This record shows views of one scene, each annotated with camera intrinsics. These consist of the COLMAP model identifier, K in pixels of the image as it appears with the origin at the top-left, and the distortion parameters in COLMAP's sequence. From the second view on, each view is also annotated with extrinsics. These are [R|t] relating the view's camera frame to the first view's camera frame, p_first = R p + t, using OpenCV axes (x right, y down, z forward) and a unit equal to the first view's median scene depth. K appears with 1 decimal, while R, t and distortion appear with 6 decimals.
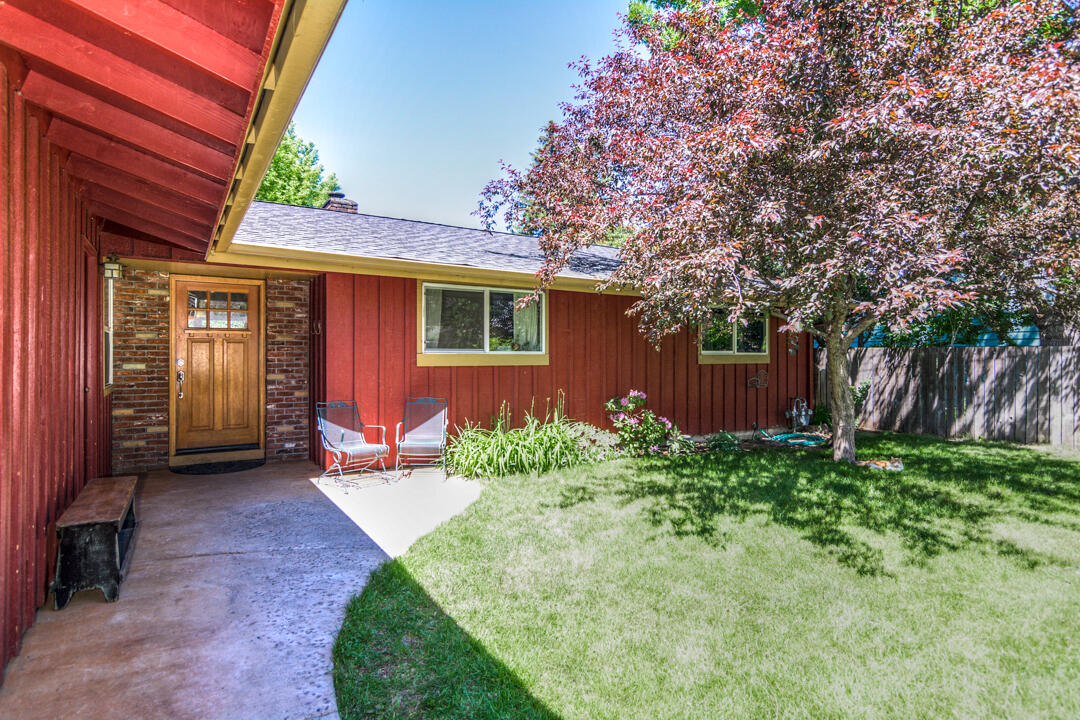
lens RADIAL K [[571.4, 0, 541.2], [0, 571.4, 359.3], [0, 0, 1]] dist [-0.002767, -0.000344]
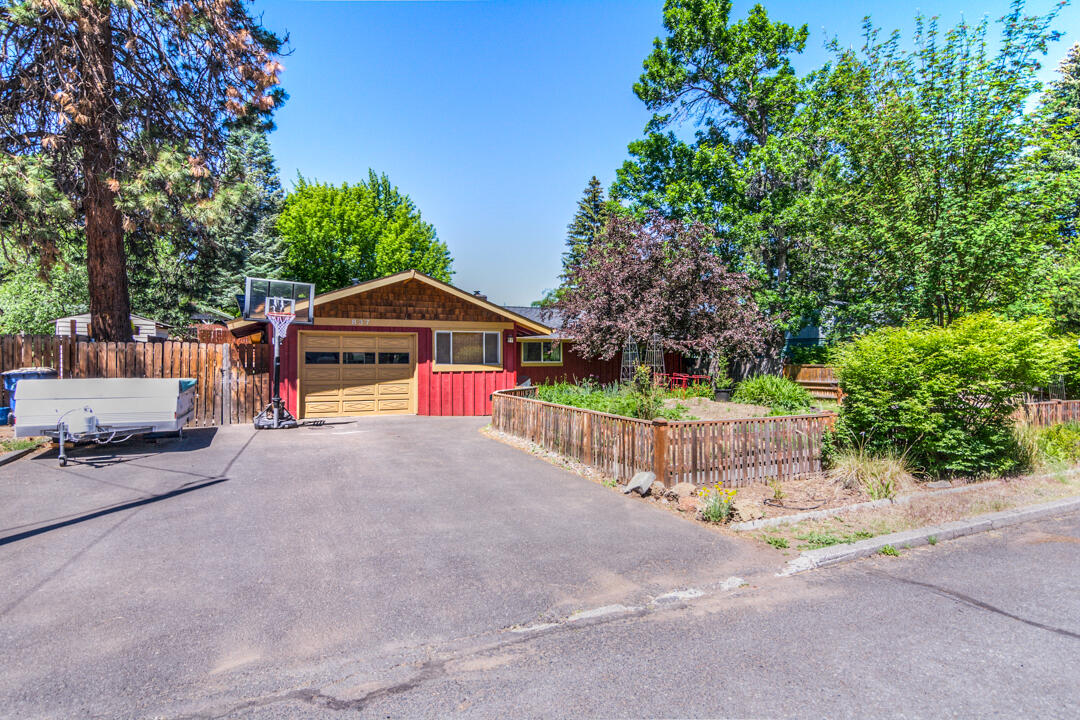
lens RADIAL K [[571.4, 0, 539.6], [0, 571.4, 359.9], [0, 0, 1]] dist [-0.002767, -0.000344]
pose [[0.994618, -0.001826, -0.103593, 0.214651], [0.001606, 0.999996, -0.002212, -0.017259], [0.103597, 0.002034, 0.994617, -2.141604]]
